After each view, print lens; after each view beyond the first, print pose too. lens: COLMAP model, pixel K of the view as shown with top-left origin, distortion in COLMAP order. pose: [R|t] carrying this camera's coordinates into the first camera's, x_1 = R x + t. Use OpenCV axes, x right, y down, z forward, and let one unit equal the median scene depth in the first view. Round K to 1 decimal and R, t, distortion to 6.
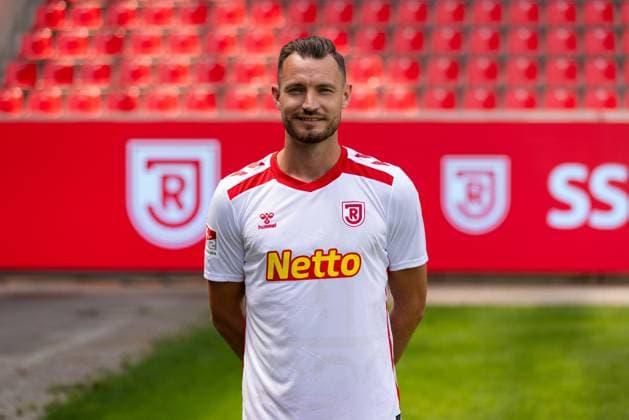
lens RADIAL K [[2858.3, 0, 314.7], [0, 2858.3, 210.4], [0, 0, 1]] dist [-0.291397, -5.162219]
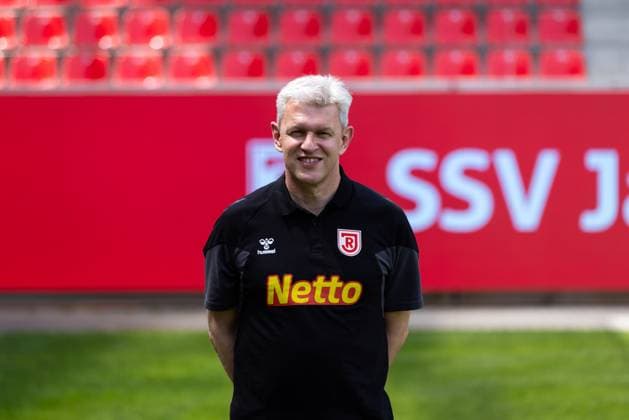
lens RADIAL K [[3096.1, 0, 314.5], [0, 3096.1, 210.2], [0, 0, 1]] dist [-0.388524, 3.380324]
pose [[0.997106, -0.007711, 0.075637, -0.000162], [0.007553, 0.999969, 0.002377, -0.001890], [-0.075653, -0.001799, 0.997133, 0.176539]]
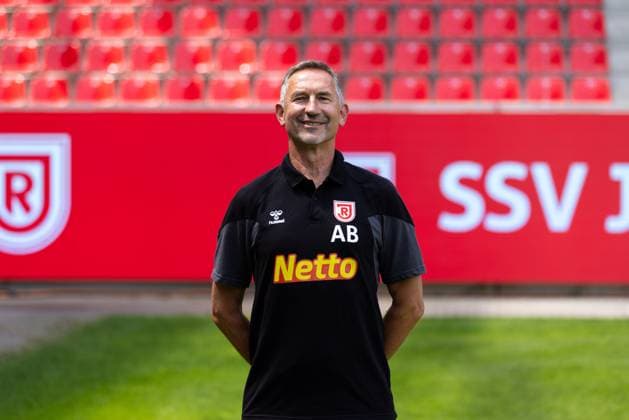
lens RADIAL K [[2831.2, 0, 316.8], [0, 2831.2, 209.9], [0, 0, 1]] dist [-0.045934, -0.611051]
pose [[0.998192, 0.000768, 0.060095, -0.009867], [-0.000834, 0.999999, 0.001061, -0.001802], [-0.060094, -0.001110, 0.998192, 0.118137]]
